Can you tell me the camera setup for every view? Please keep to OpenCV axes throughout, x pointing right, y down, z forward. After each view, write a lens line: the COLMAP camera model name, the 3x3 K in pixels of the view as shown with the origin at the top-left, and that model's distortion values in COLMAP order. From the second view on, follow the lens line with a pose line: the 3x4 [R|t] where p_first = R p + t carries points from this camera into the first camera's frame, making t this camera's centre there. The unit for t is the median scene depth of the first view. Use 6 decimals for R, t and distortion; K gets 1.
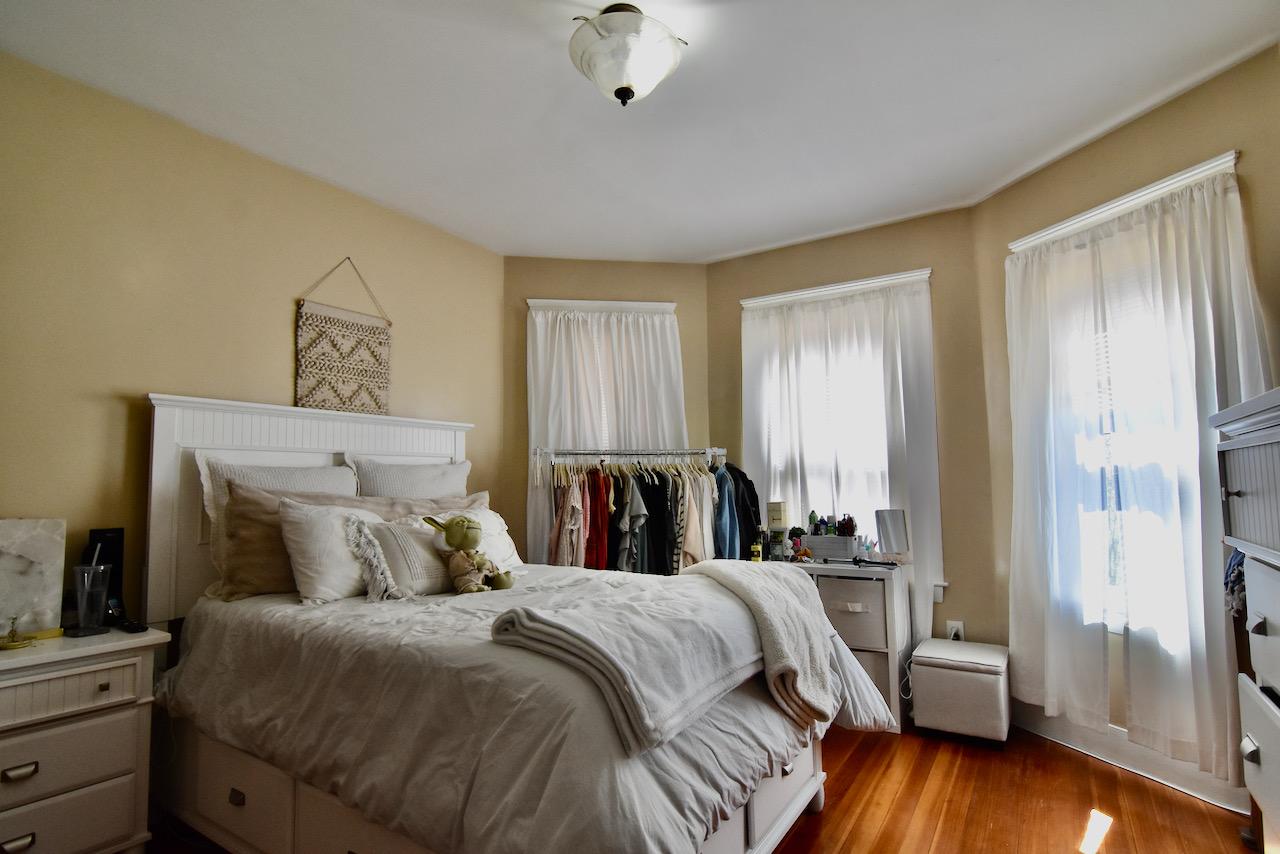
lens RADIAL K [[635.0, 0, 636.6], [0, 635.0, 435.6], [0, 0, 1]] dist [-0.005692, -0.010210]
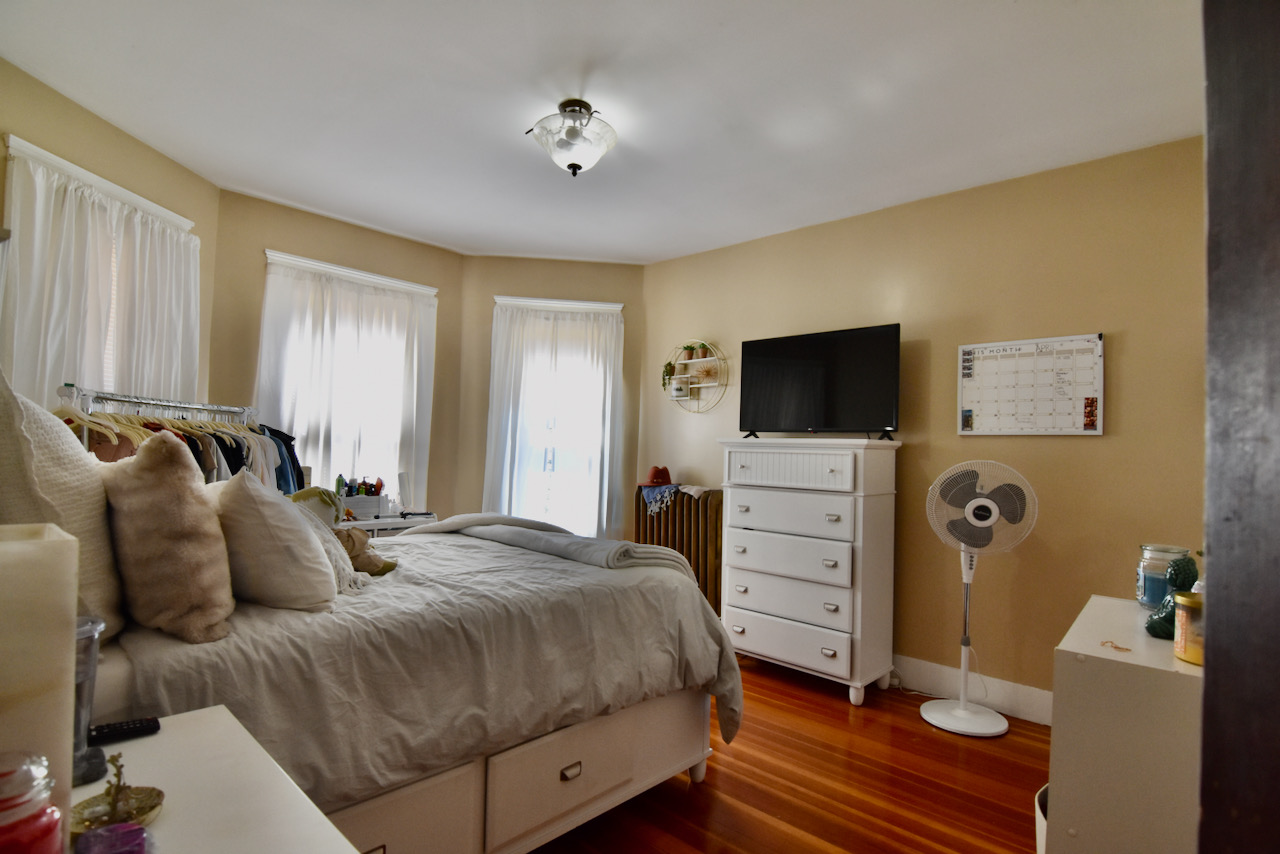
lens RADIAL K [[635.0, 0, 636.6], [0, 635.0, 435.6], [0, 0, 1]] dist [-0.005692, -0.010210]
pose [[0.179443, 0.041451, 0.982895, -0.722892], [-0.105992, 0.994111, -0.022573, 0.023063], [-0.978042, -0.100129, 0.182779, 0.318126]]
